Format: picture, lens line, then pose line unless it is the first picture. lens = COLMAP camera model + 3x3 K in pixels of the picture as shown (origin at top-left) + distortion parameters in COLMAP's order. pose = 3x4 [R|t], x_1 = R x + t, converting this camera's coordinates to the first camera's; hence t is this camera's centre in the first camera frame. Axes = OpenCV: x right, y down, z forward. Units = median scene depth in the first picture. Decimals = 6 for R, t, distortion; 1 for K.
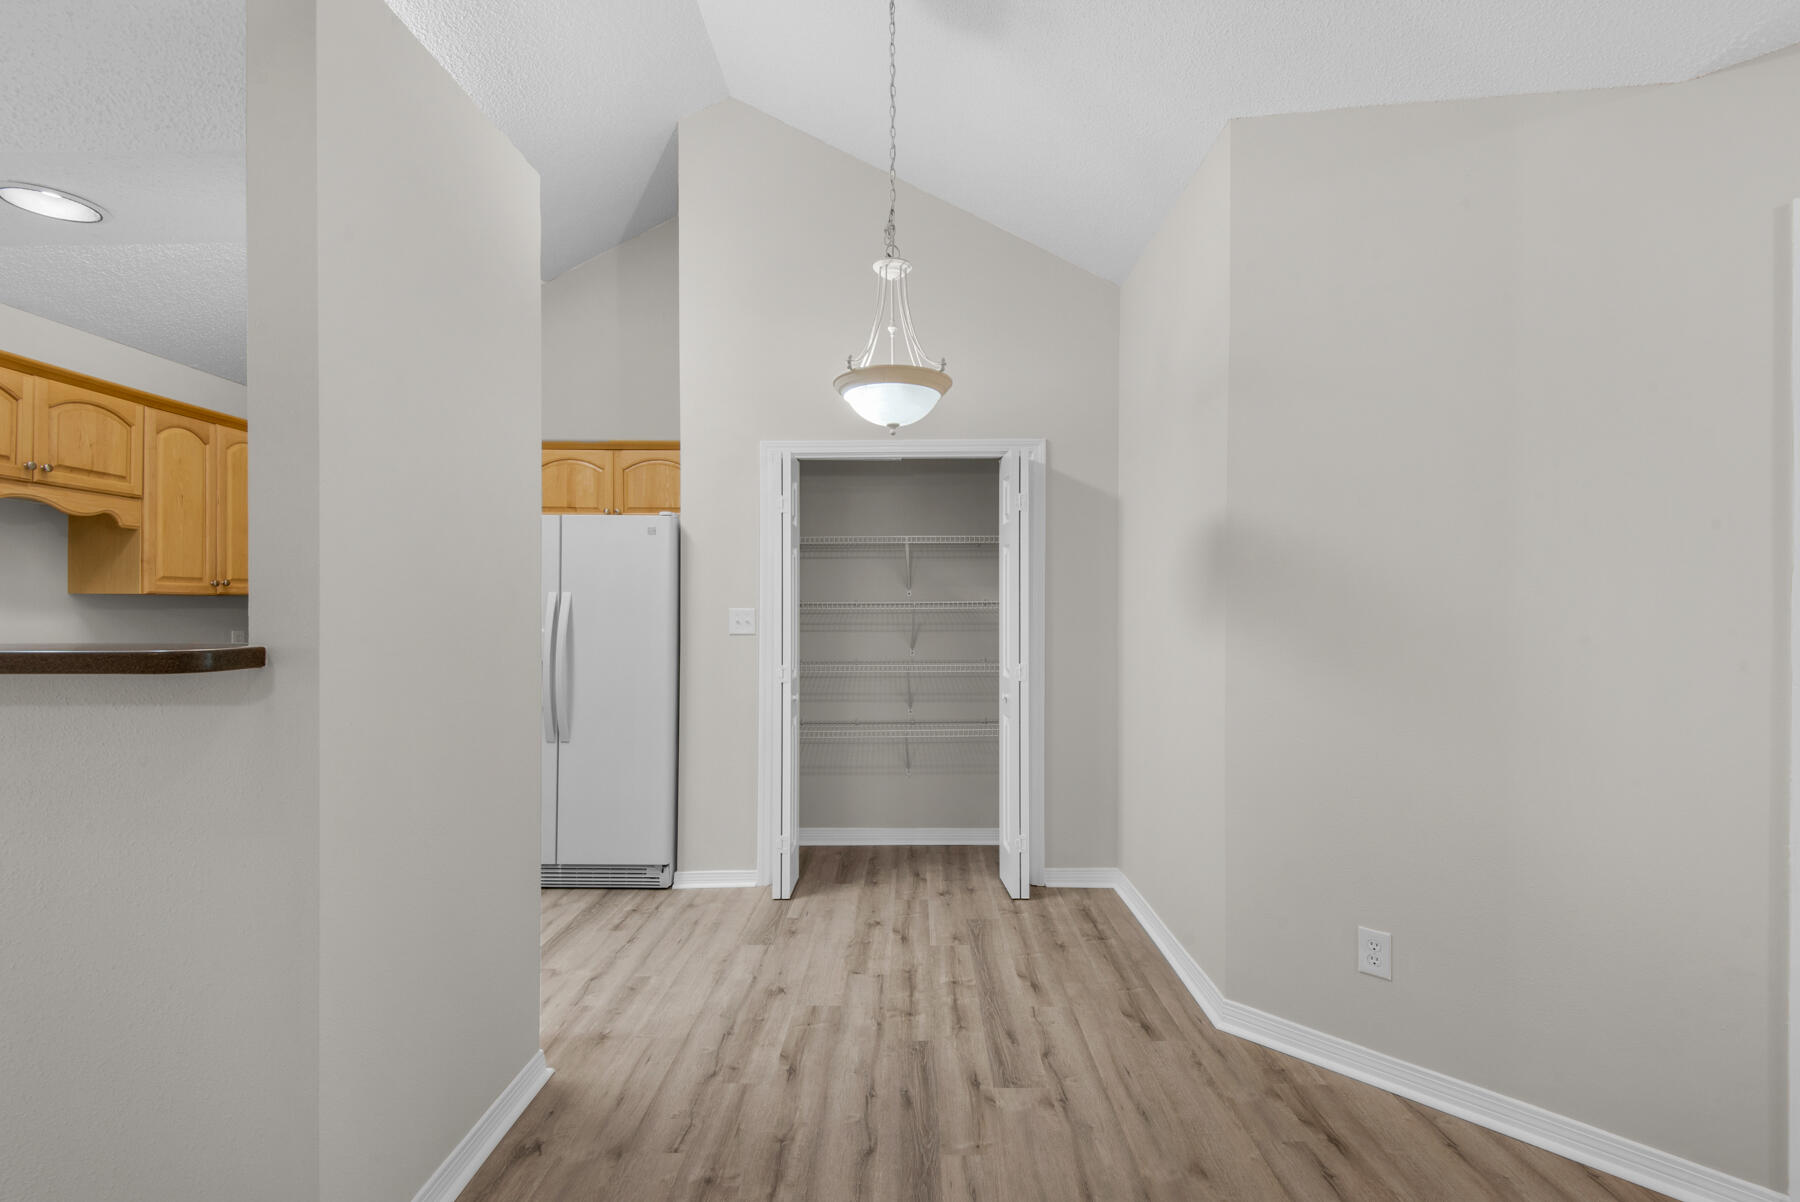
lens RADIAL K [[823.6, 0, 894.1], [0, 823.6, 619.2], [0, 0, 1]] dist [0.021212, -0.011039]
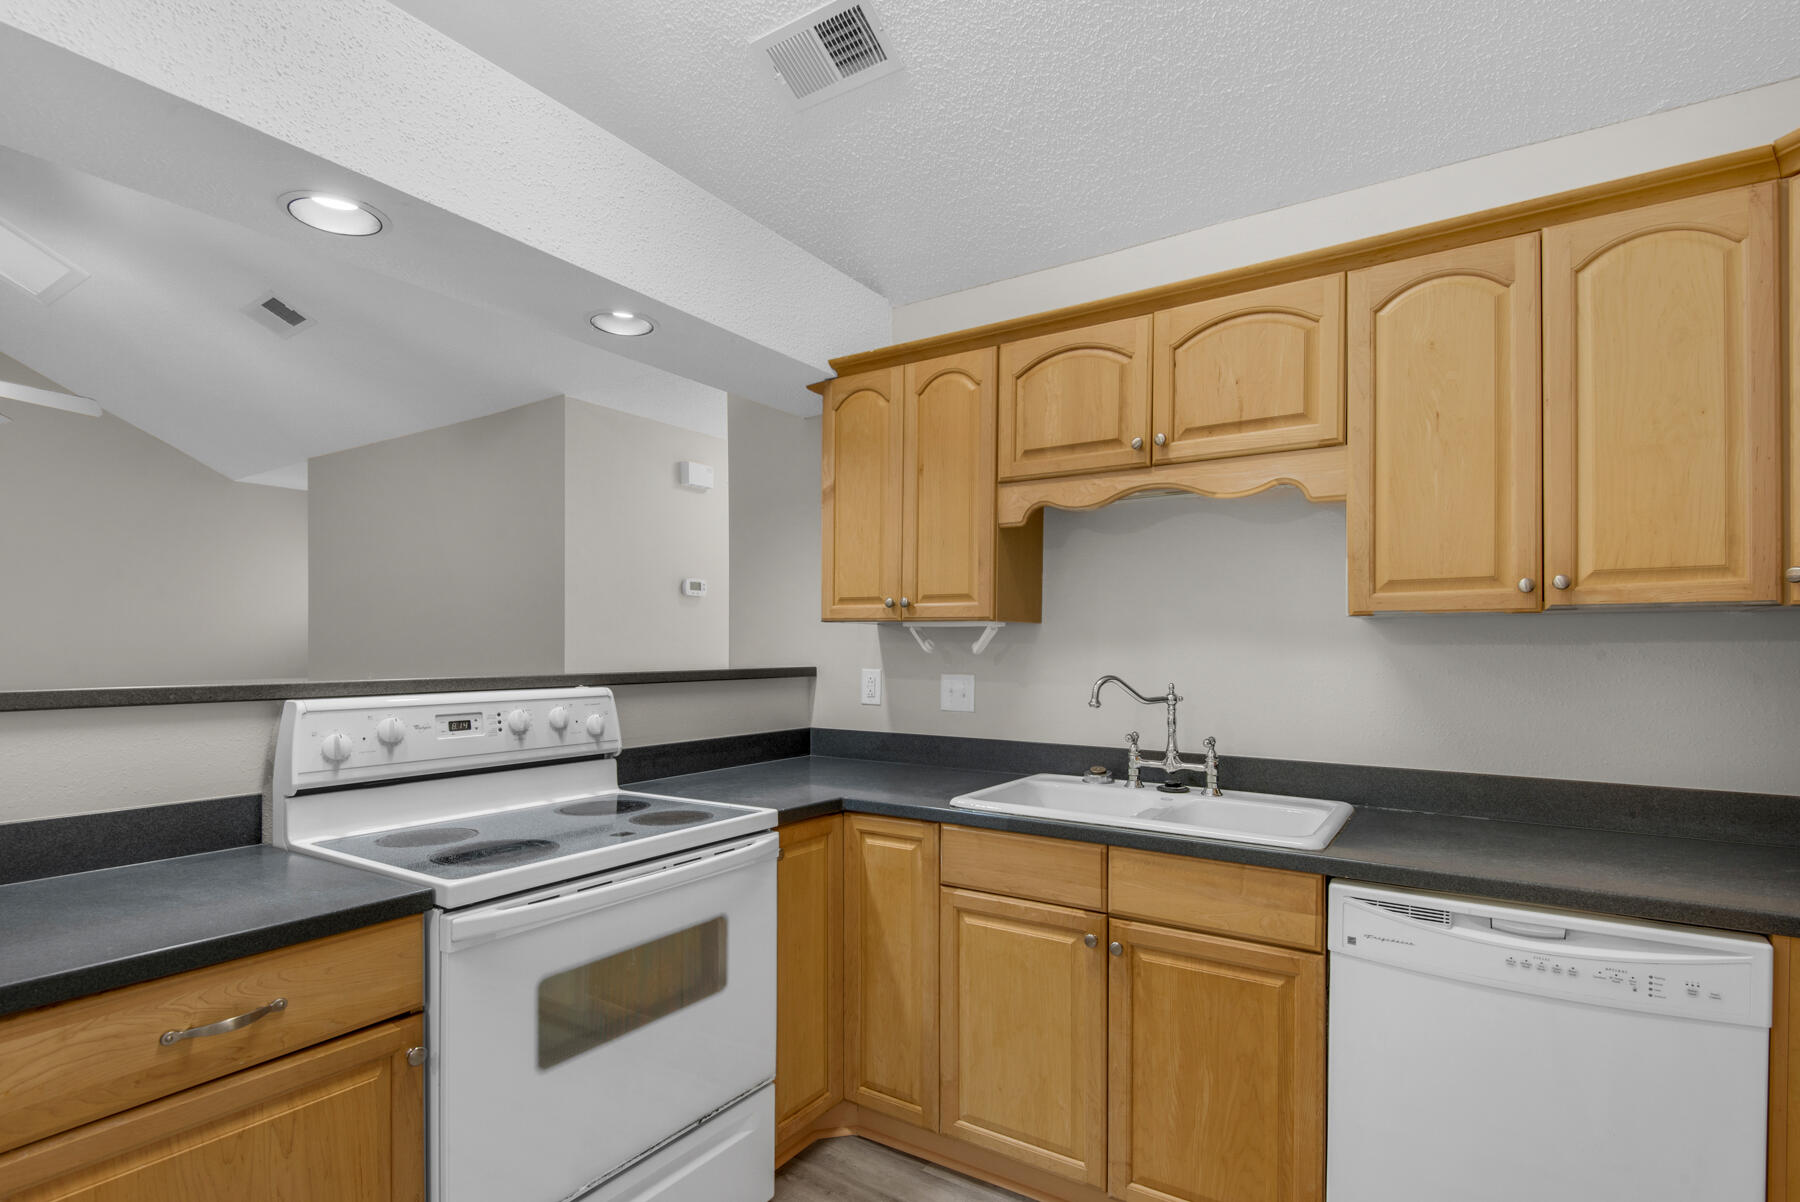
lens RADIAL K [[854.1, 0, 885.9], [0, 854.1, 649.5], [0, 0, 1]] dist [0.009673, -0.011532]
pose [[-0.529062, 0.003904, -0.848574, -0.281482], [-0.007096, 0.999934, 0.009025, -0.012339], [0.848554, 0.010797, -0.528999, 1.116377]]
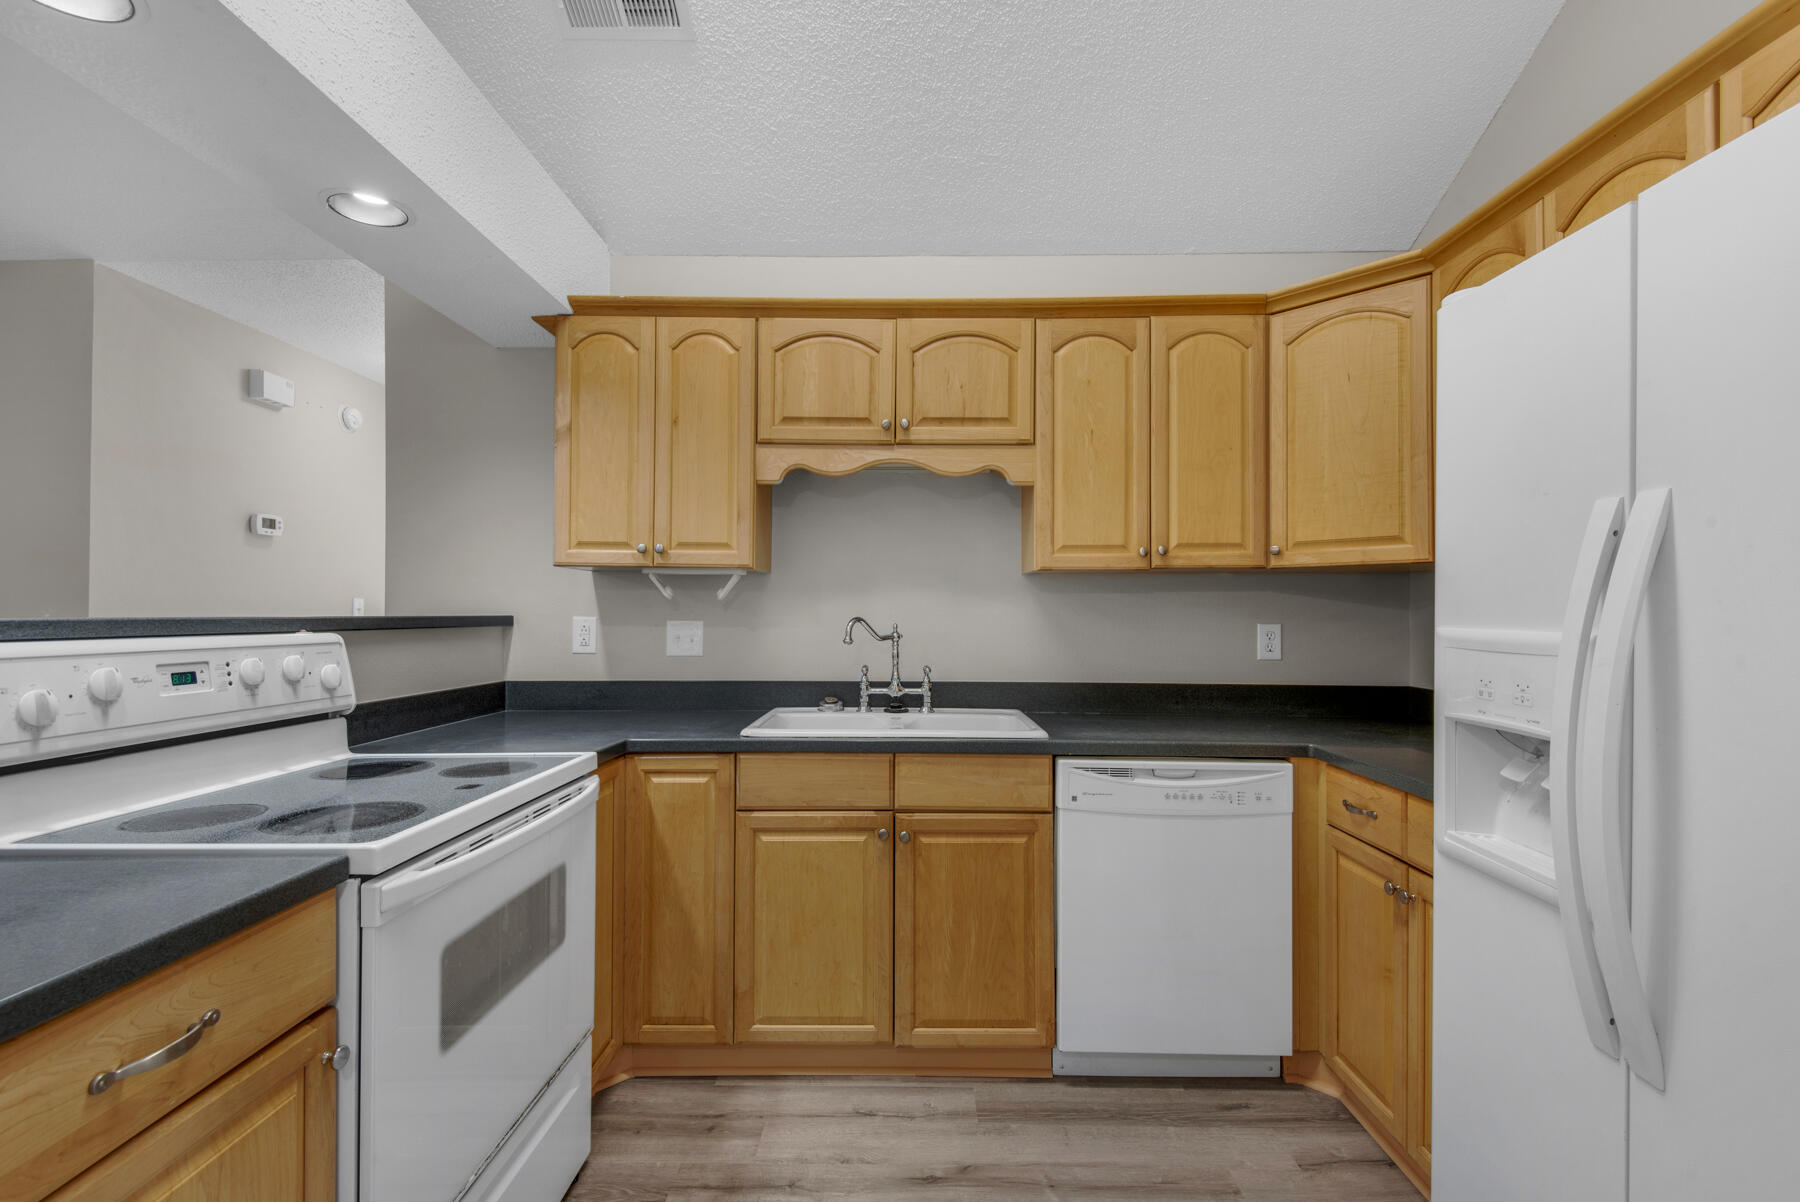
lens RADIAL K [[823.6, 0, 889.4], [0, 823.6, 604.4], [0, 0, 1]] dist [0.021212, -0.011039]
pose [[0.014680, -0.007722, -0.999862, -0.173499], [-0.010668, 0.999912, -0.007879, 0.008067], [0.999835, 0.010782, 0.014596, 0.920126]]
